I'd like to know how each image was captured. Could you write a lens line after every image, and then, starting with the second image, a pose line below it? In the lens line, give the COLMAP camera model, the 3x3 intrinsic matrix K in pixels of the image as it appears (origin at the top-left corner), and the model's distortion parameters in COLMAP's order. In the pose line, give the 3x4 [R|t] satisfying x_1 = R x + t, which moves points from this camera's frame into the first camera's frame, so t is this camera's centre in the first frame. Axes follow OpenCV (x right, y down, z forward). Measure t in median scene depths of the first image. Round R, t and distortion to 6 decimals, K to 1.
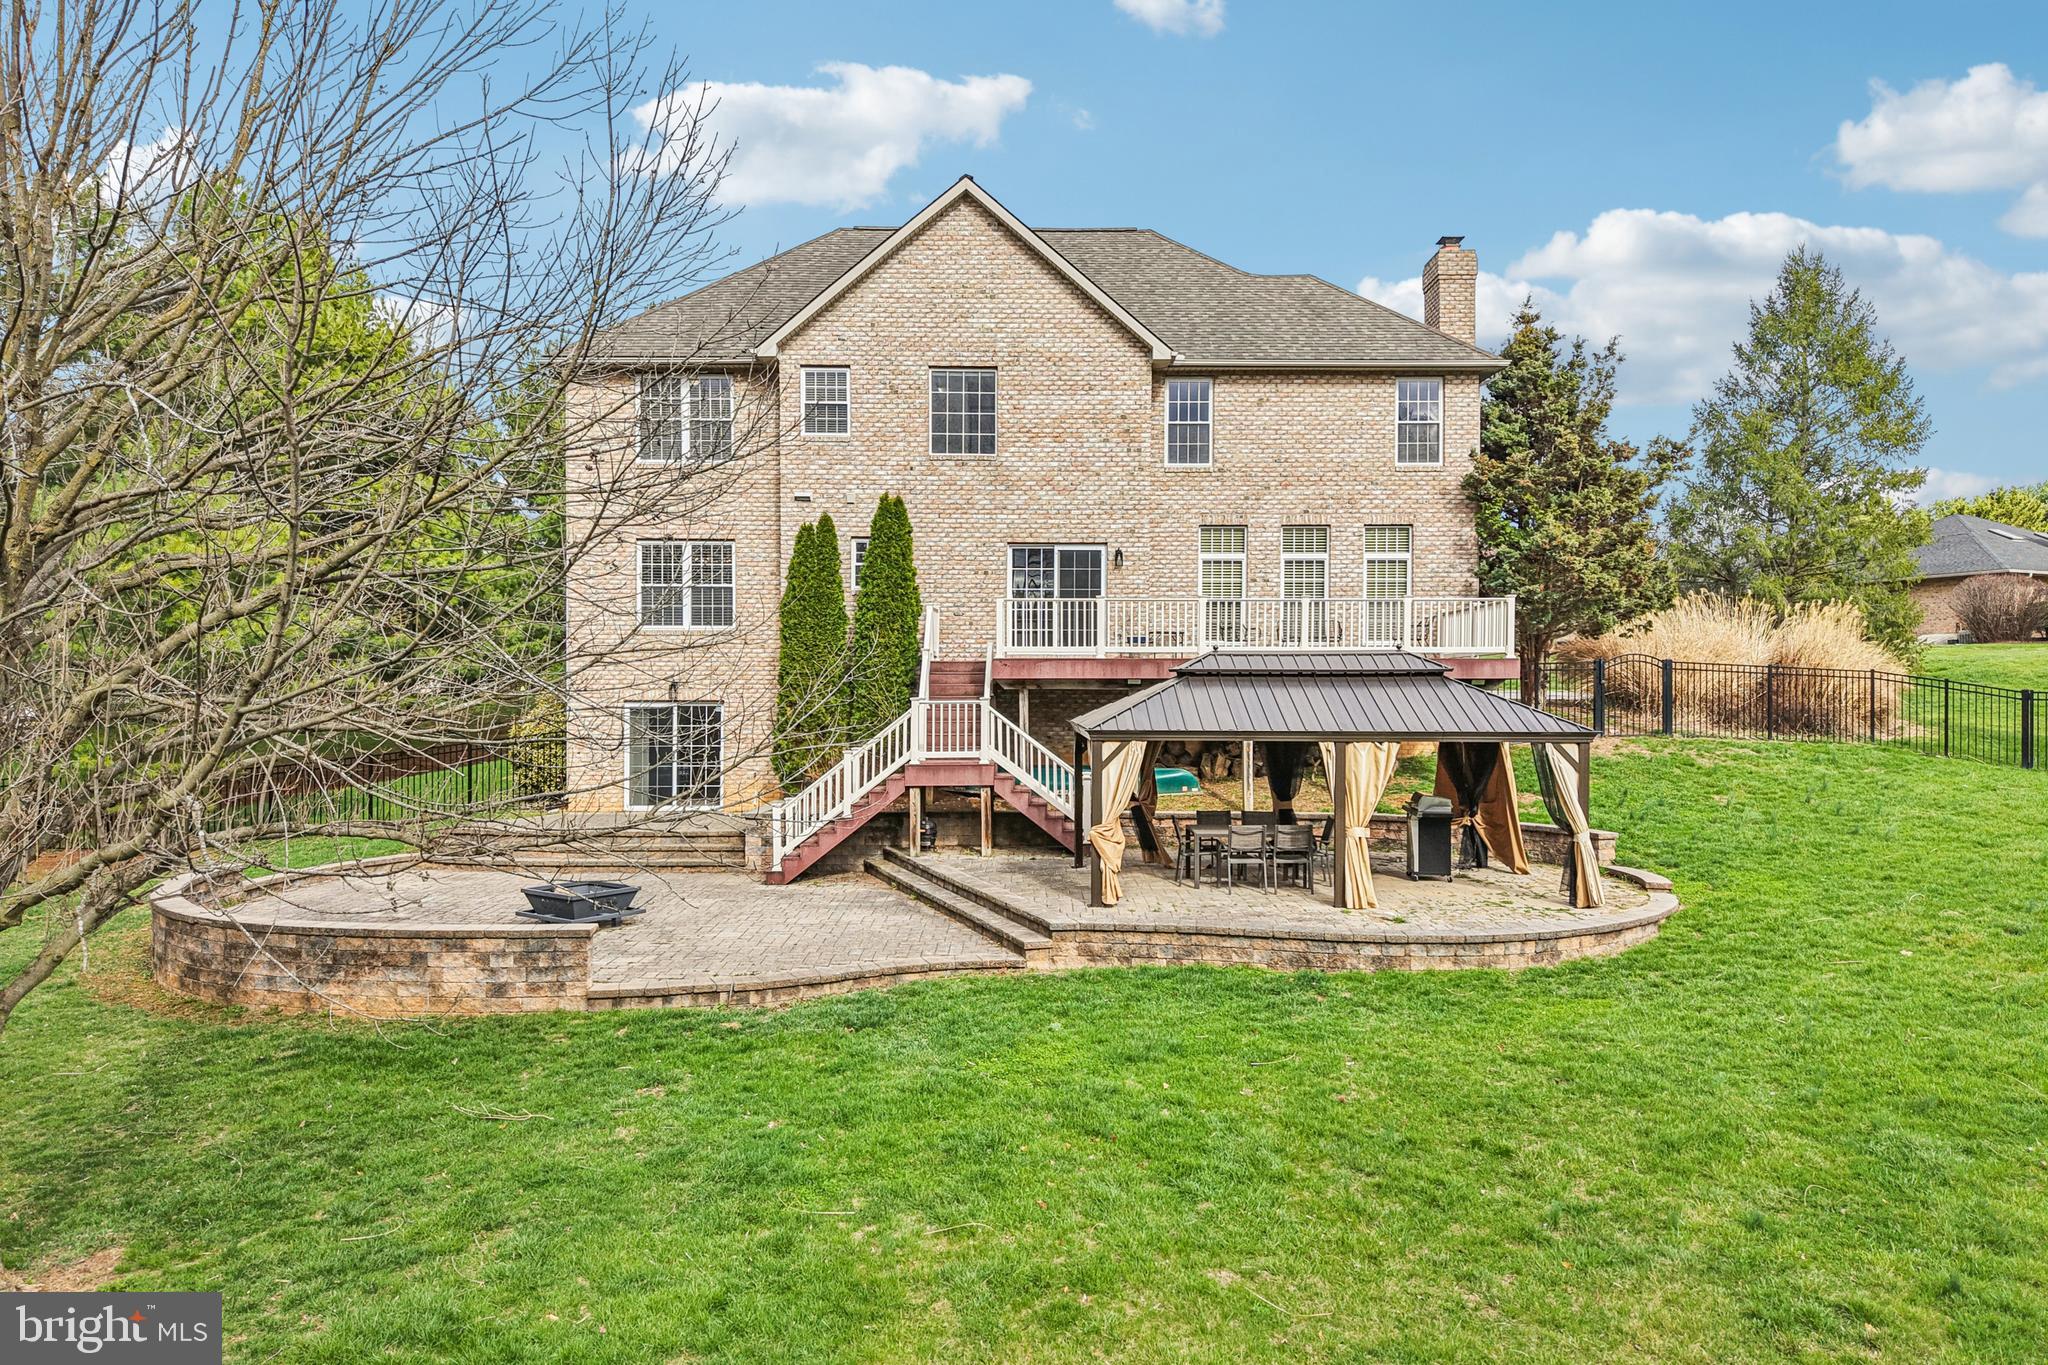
lens RADIAL K [[1358.2, 0, 1030.2], [0, 1358.2, 694.2], [0, 0, 1]] dist [0.081126, -0.000810]
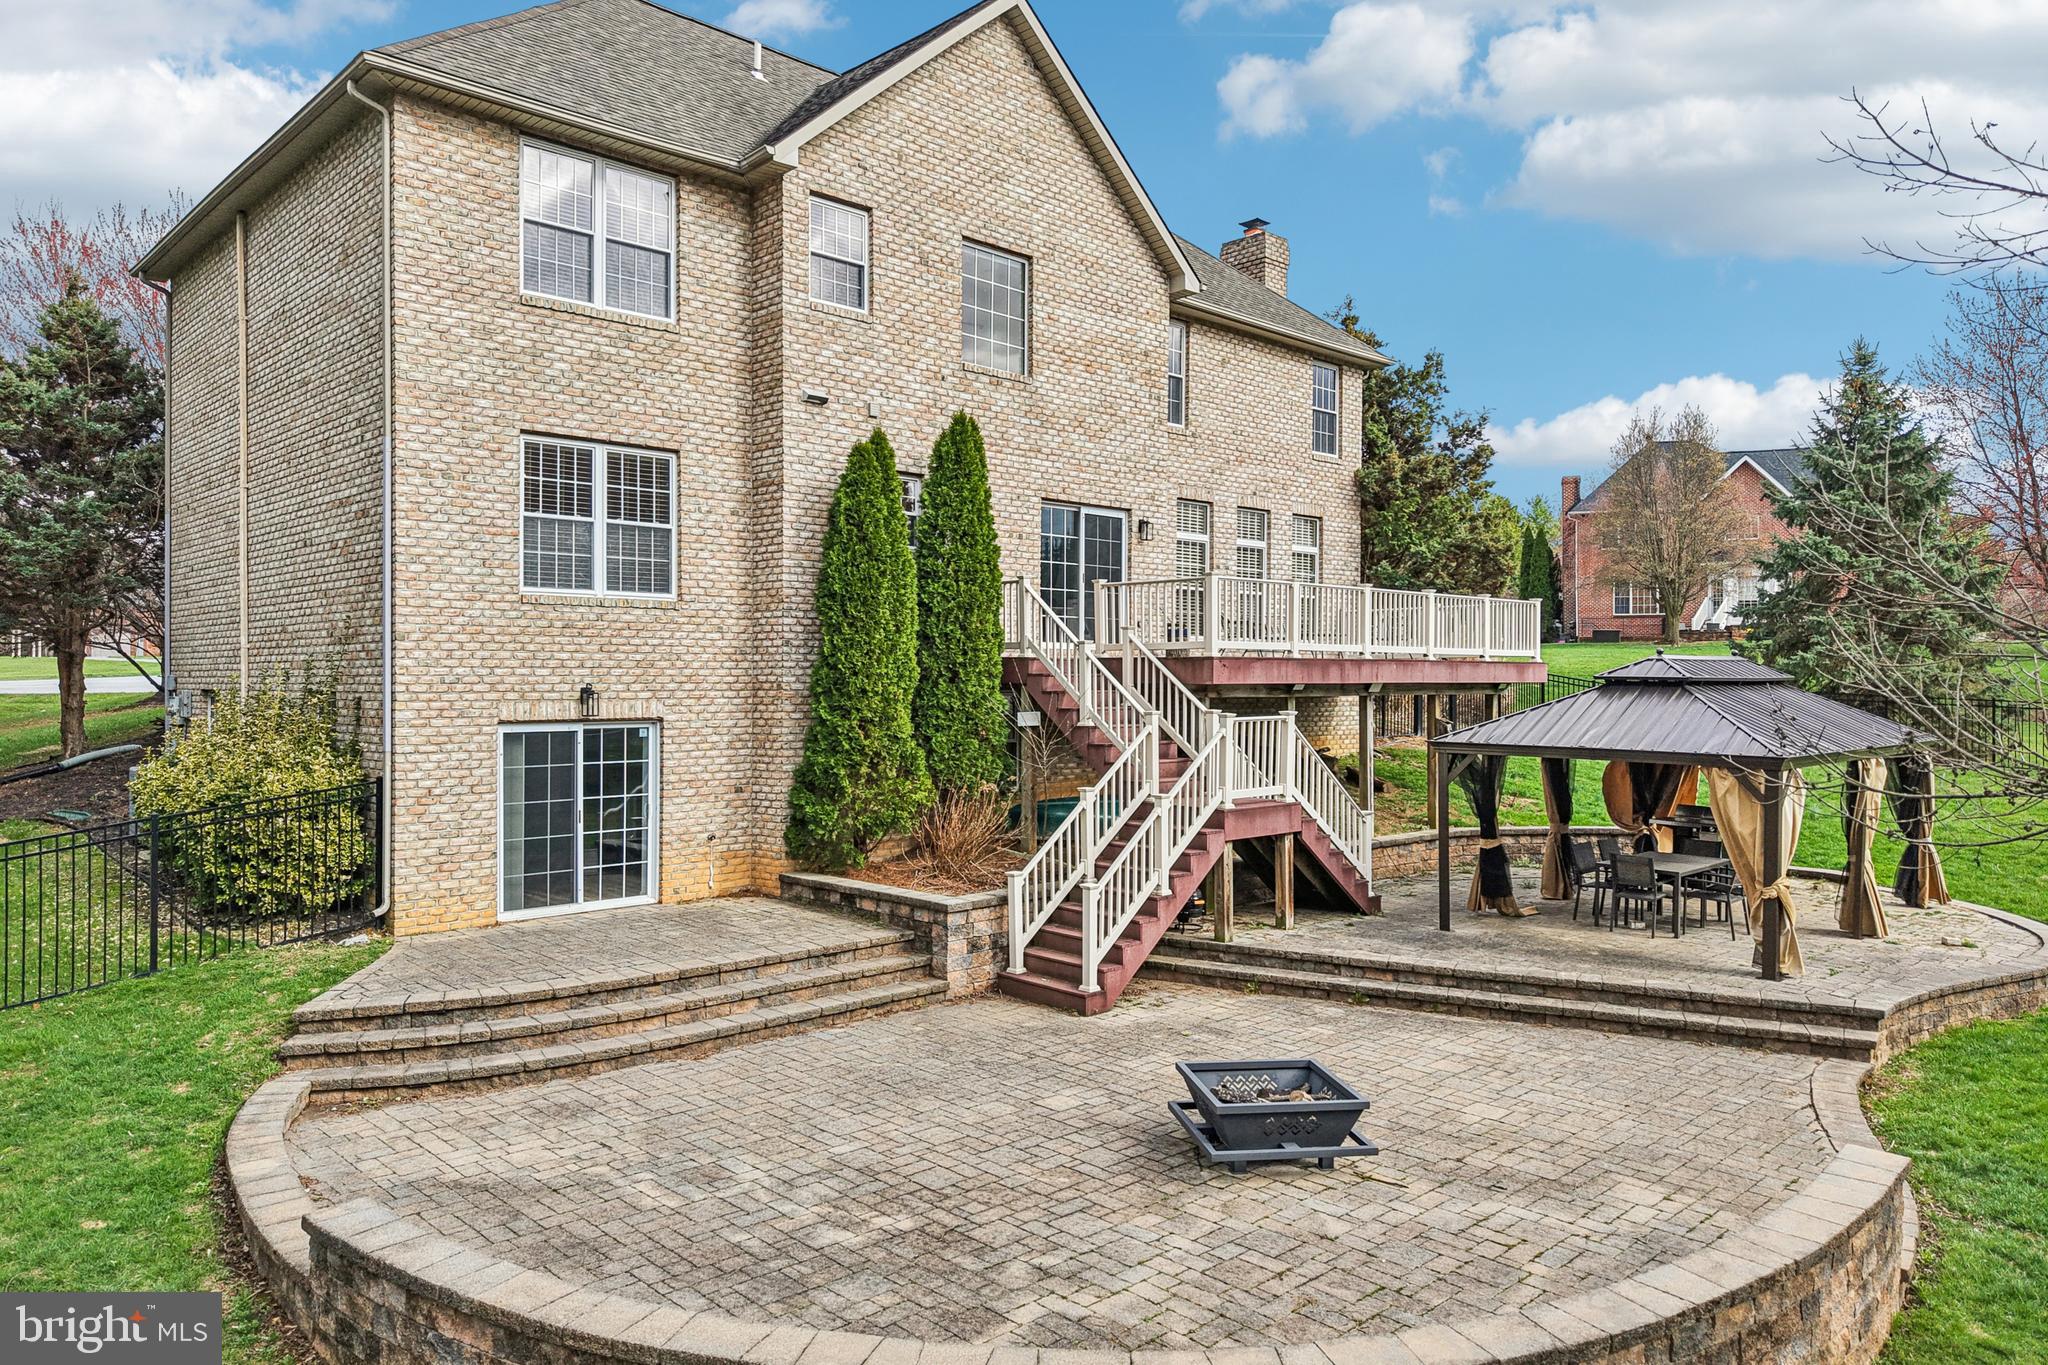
lens RADIAL K [[1376.2, 0, 1012.0], [0, 1376.2, 687.0], [0, 0, 1]] dist [0.038936, -0.083076]
pose [[0.728613, -0.002520, 0.684921, -0.538718], [0.000874, 0.999996, 0.002749, -0.010873], [-0.684925, -0.001405, 0.728612, 0.463768]]
